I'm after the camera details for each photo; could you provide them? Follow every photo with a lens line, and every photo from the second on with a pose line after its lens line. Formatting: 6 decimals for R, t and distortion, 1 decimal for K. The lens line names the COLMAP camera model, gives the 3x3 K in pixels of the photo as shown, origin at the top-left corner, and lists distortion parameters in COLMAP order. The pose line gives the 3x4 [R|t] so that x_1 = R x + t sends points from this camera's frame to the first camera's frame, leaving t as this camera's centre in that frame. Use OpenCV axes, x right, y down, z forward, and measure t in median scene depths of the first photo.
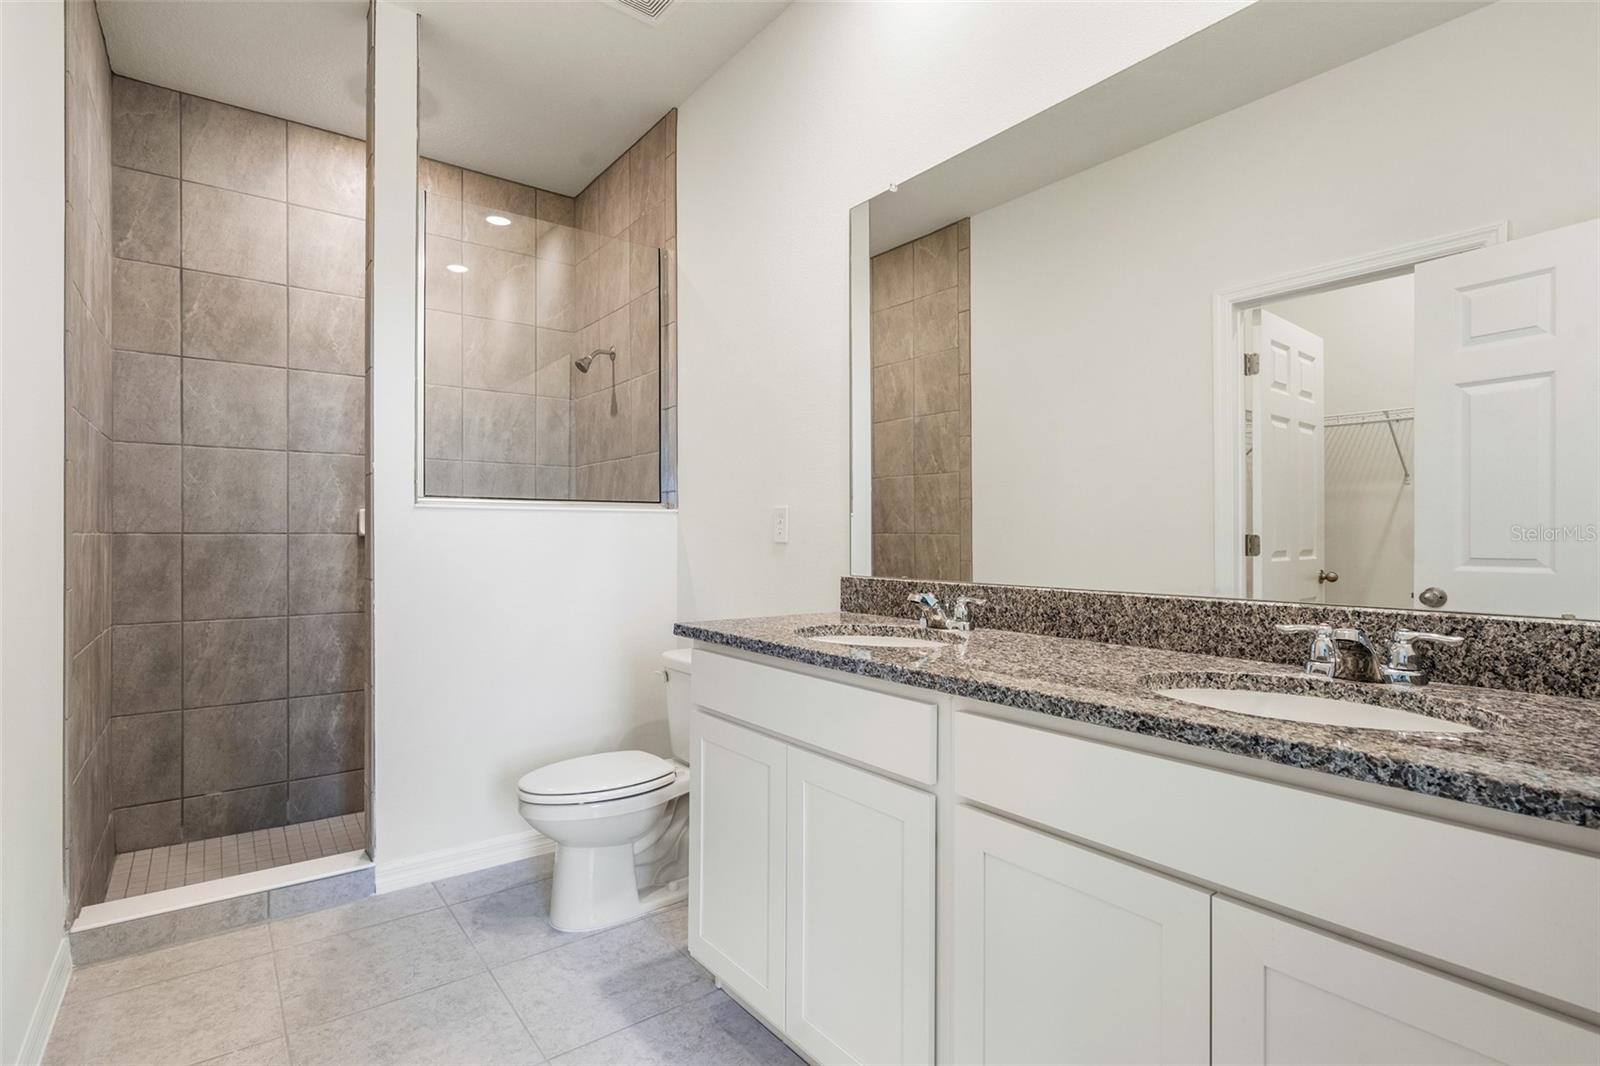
lens RADIAL K [[781.3, 0, 800.0], [0, 781.3, 533.0], [0, 0, 1]] dist [0.003088, 0.000612]
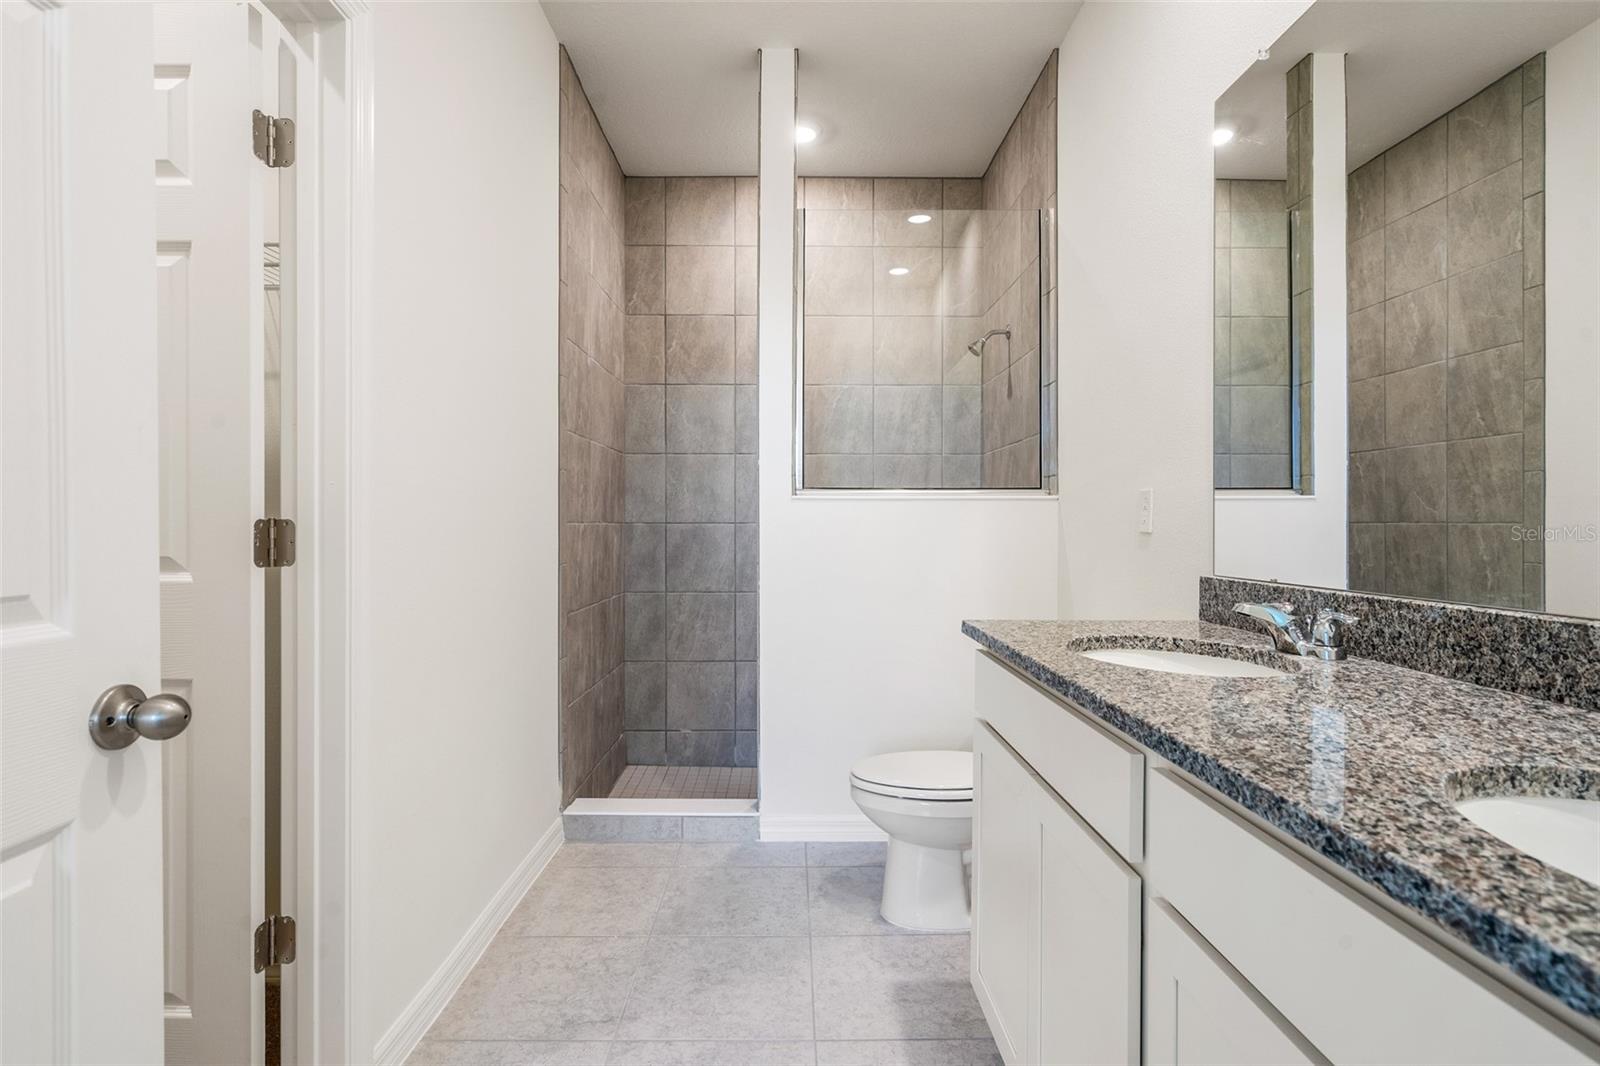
lens RADIAL K [[791.2, 0, 805.1], [0, 791.2, 529.7], [0, 0, 1]] dist [0.000406, 0.000547]
pose [[0.803799, 0.002903, -0.594894, 0.164228], [0.001648, 0.999973, 0.007106, 0.002219], [0.594899, -0.006692, 0.803772, 0.102492]]
